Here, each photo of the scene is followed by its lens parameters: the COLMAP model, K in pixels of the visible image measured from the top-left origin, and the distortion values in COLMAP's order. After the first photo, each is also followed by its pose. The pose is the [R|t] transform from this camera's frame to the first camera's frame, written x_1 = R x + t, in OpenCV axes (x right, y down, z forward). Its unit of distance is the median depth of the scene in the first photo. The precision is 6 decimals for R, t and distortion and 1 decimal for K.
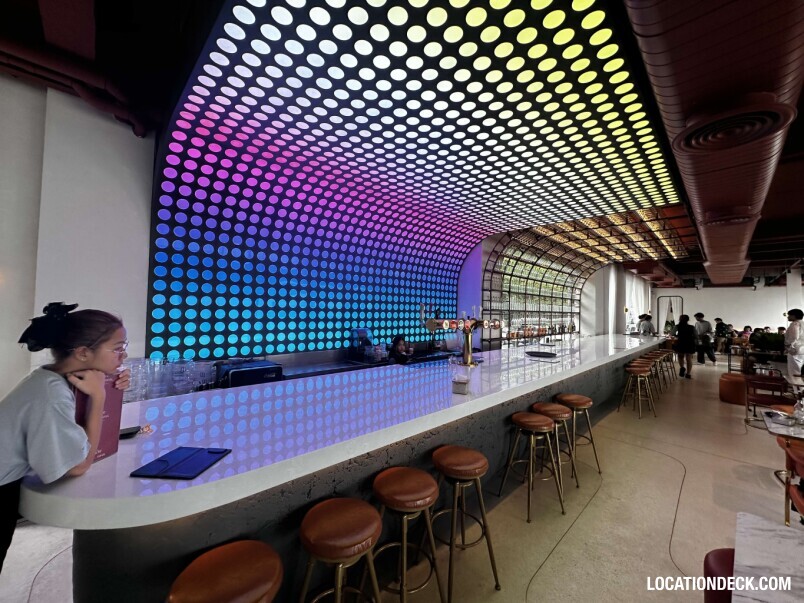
lens RADIAL K [[324.3, 0, 401.4], [0, 324.3, 299.1], [0, 0, 1]] dist [-0.000933, -0.000098]
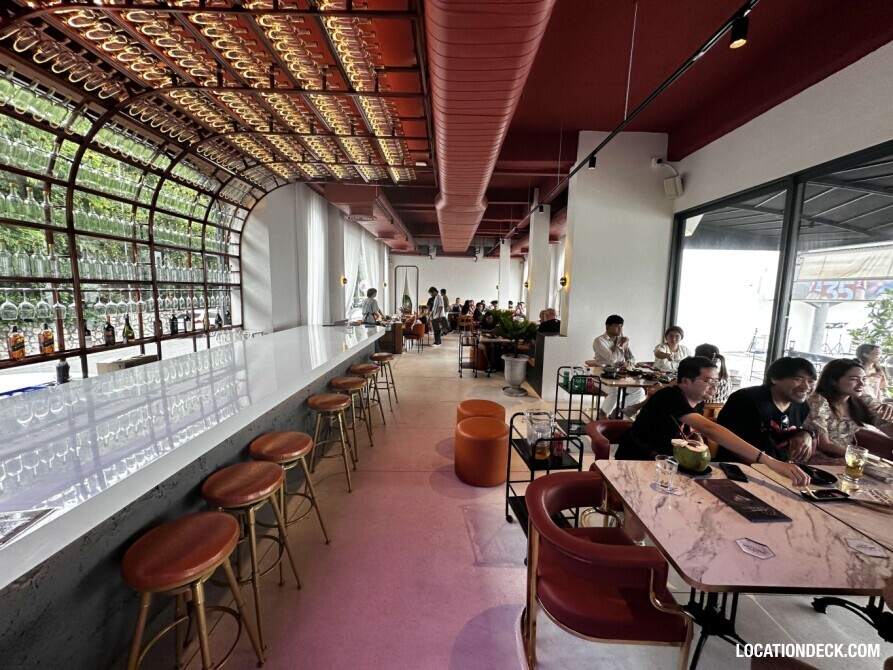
lens RADIAL K [[360.2, 0, 443.8], [0, 360.2, 336.3], [0, 0, 1]] dist [-0.000933, -0.000098]
pose [[0.715286, -0.095714, 0.692246, 0.337502], [-0.032040, 0.985043, 0.169304, 0.015785], [-0.698097, -0.143280, 0.701521, 0.363972]]
